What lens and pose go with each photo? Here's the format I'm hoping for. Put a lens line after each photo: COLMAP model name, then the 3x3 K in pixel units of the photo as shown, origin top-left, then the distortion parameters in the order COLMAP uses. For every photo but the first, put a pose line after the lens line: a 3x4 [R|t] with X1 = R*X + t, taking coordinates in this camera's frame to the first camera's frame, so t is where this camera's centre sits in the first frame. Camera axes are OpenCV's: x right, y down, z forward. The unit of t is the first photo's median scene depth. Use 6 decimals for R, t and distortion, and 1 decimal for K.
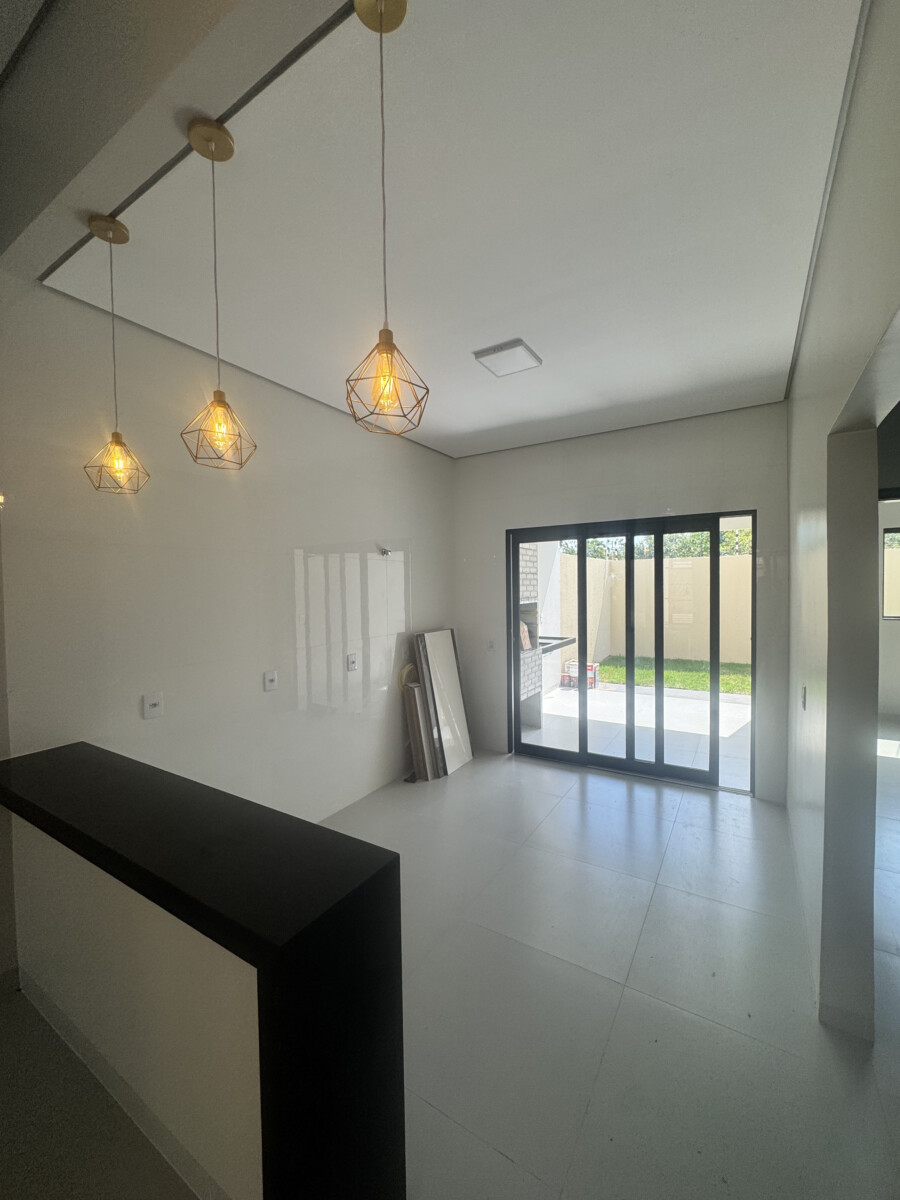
lens RADIAL K [[480.9, 0, 450.0], [0, 480.9, 600.0], [0, 0, 1]] dist [-0.002158, 0.000115]
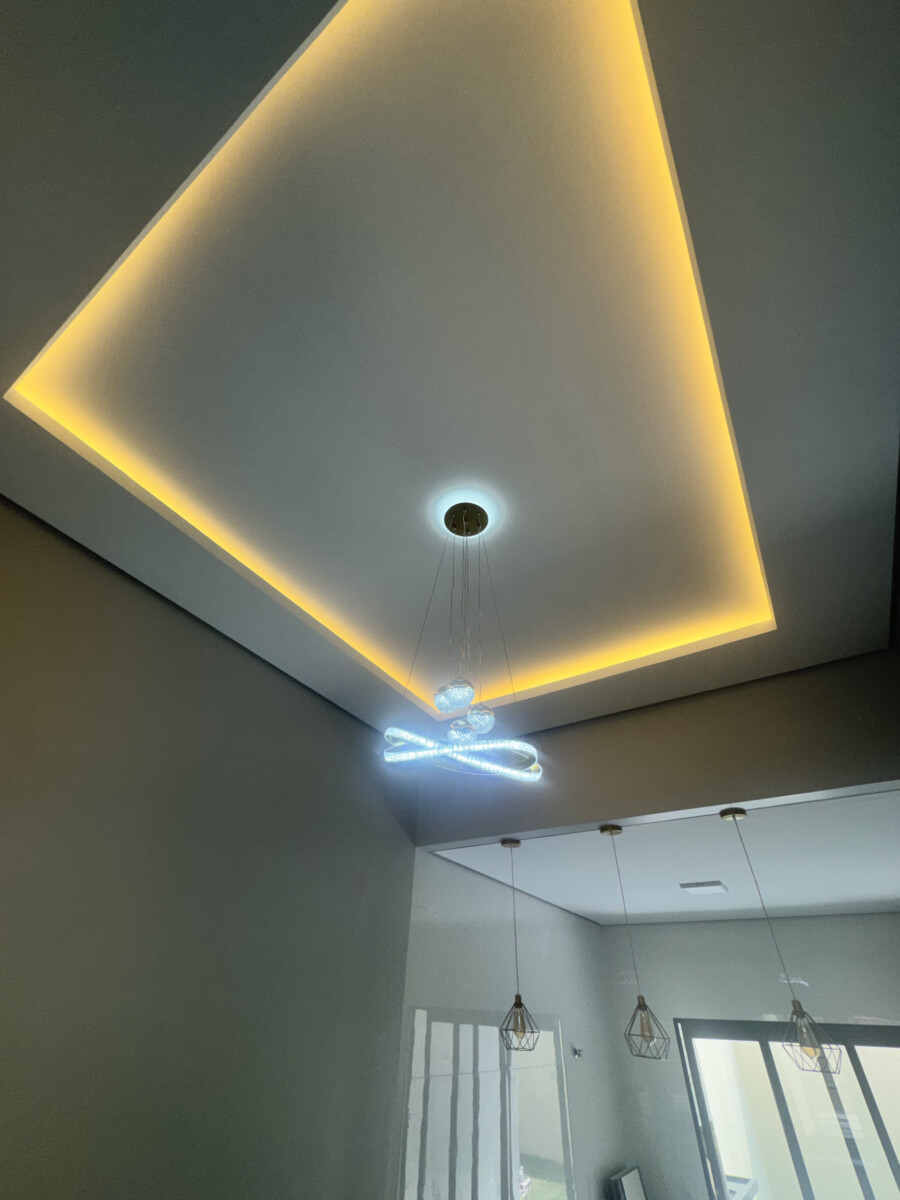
lens RADIAL K [[479.6, 0, 450.1], [0, 479.6, 598.3], [0, 0, 1]] dist [-0.002504, 0.000366]
pose [[0.998455, 0.028019, -0.047992, -0.355438], [-0.053123, 0.734783, -0.676219, -0.100040], [0.016317, 0.677723, 0.735136, -0.354821]]
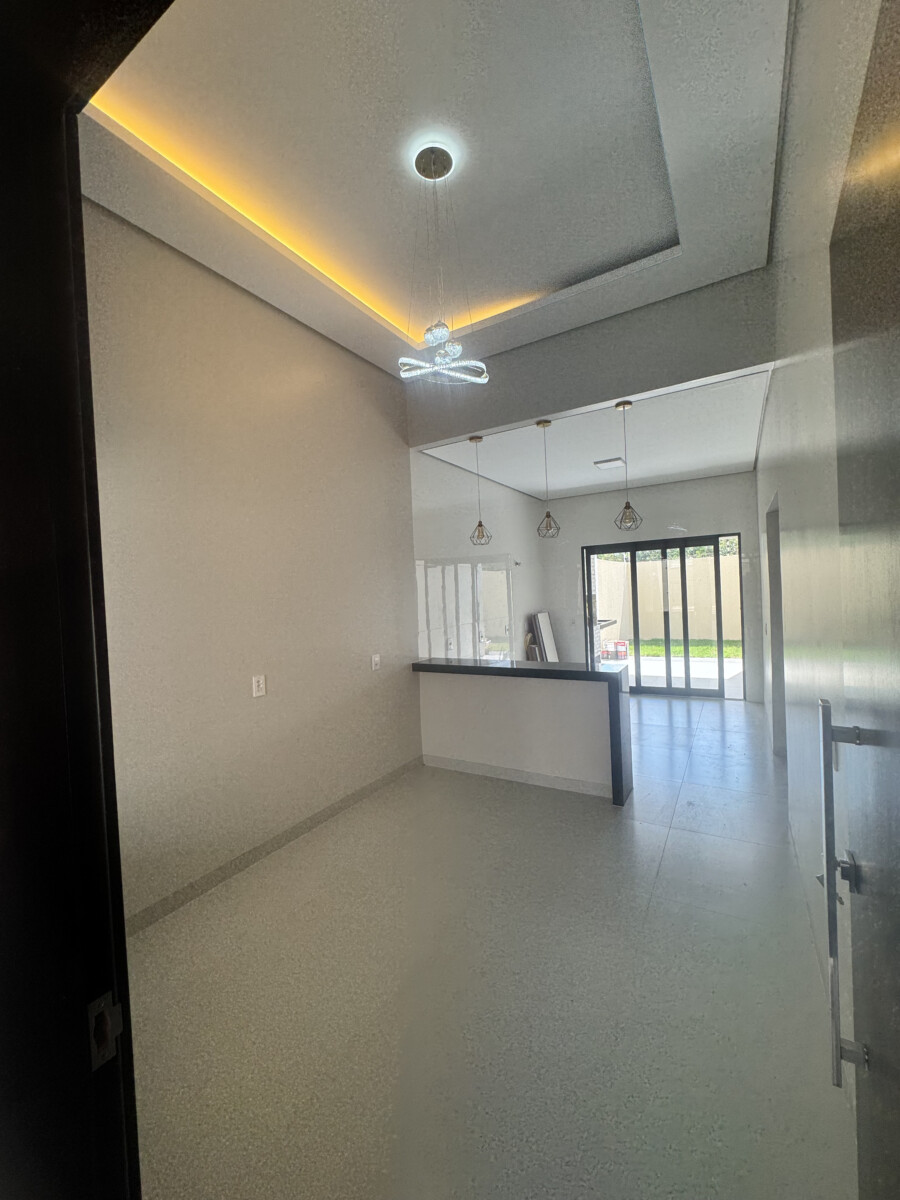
lens RADIAL K [[480.9, 0, 450.0], [0, 480.9, 600.0], [0, 0, 1]] dist [-0.002158, 0.000115]
pose [[0.999438, -0.031470, 0.011549, -0.367438], [0.031582, 0.999454, -0.009672, 0.030708], [-0.011239, 0.010031, 0.999887, -0.604091]]
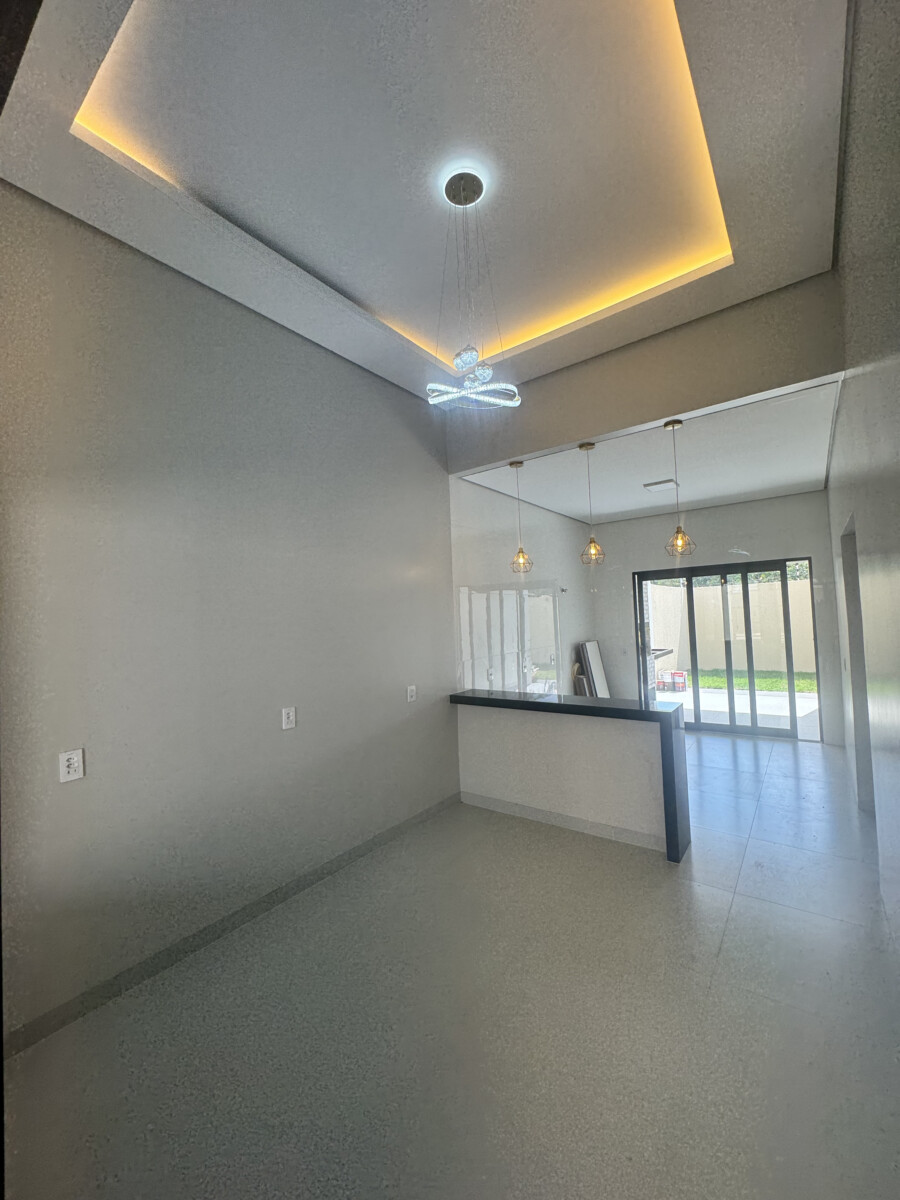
lens RADIAL K [[479.6, 0, 450.1], [0, 479.6, 598.3], [0, 0, 1]] dist [-0.002504, 0.000366]
pose [[0.995397, -0.028756, -0.091417, -0.343637], [0.022856, 0.997627, -0.064944, 0.018746], [0.093067, 0.062555, 0.993693, -0.567930]]
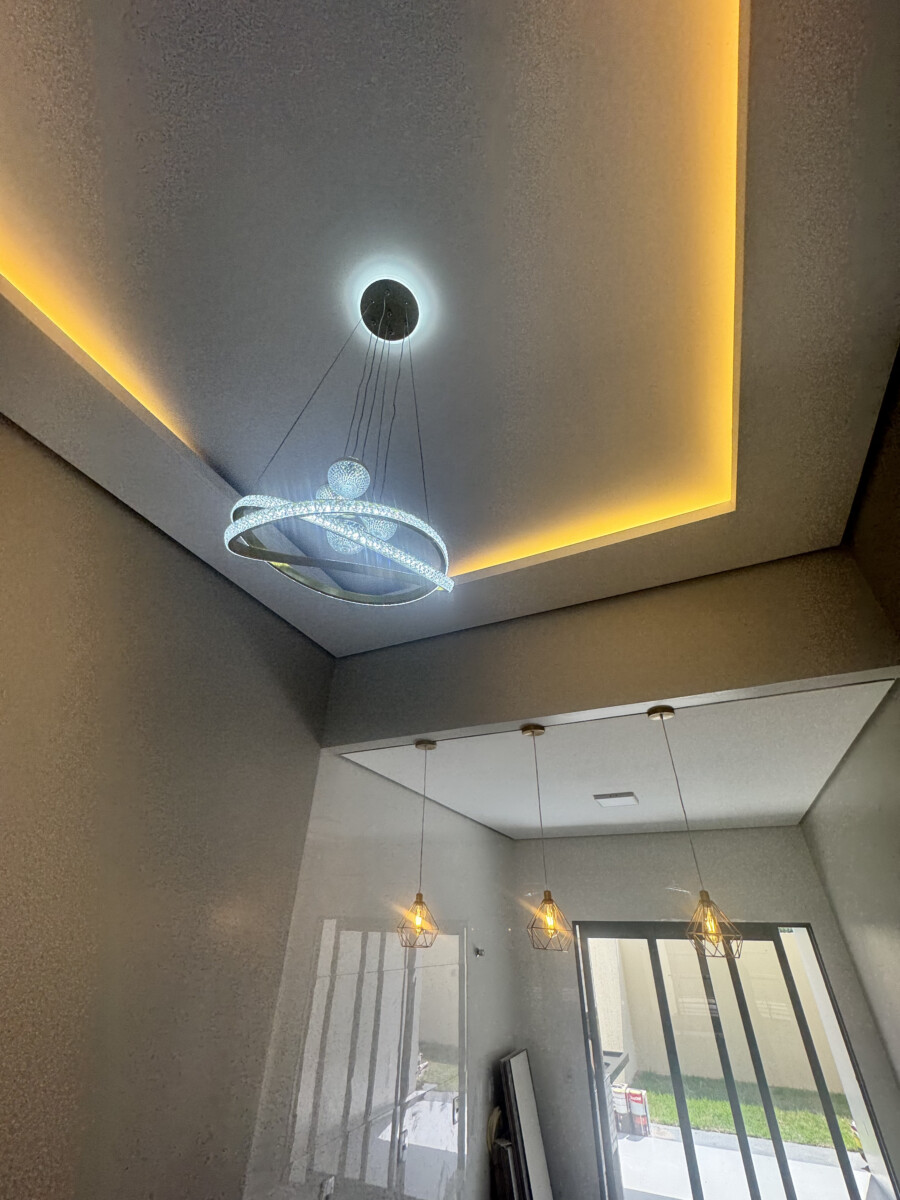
lens RADIAL K [[480.9, 0, 450.0], [0, 480.9, 600.0], [0, 0, 1]] dist [-0.002158, 0.000115]
pose [[0.992264, 0.096184, 0.078497, -0.327474], [-0.031227, 0.805314, -0.592026, -0.090553], [-0.120158, 0.584994, 0.802087, -0.231044]]
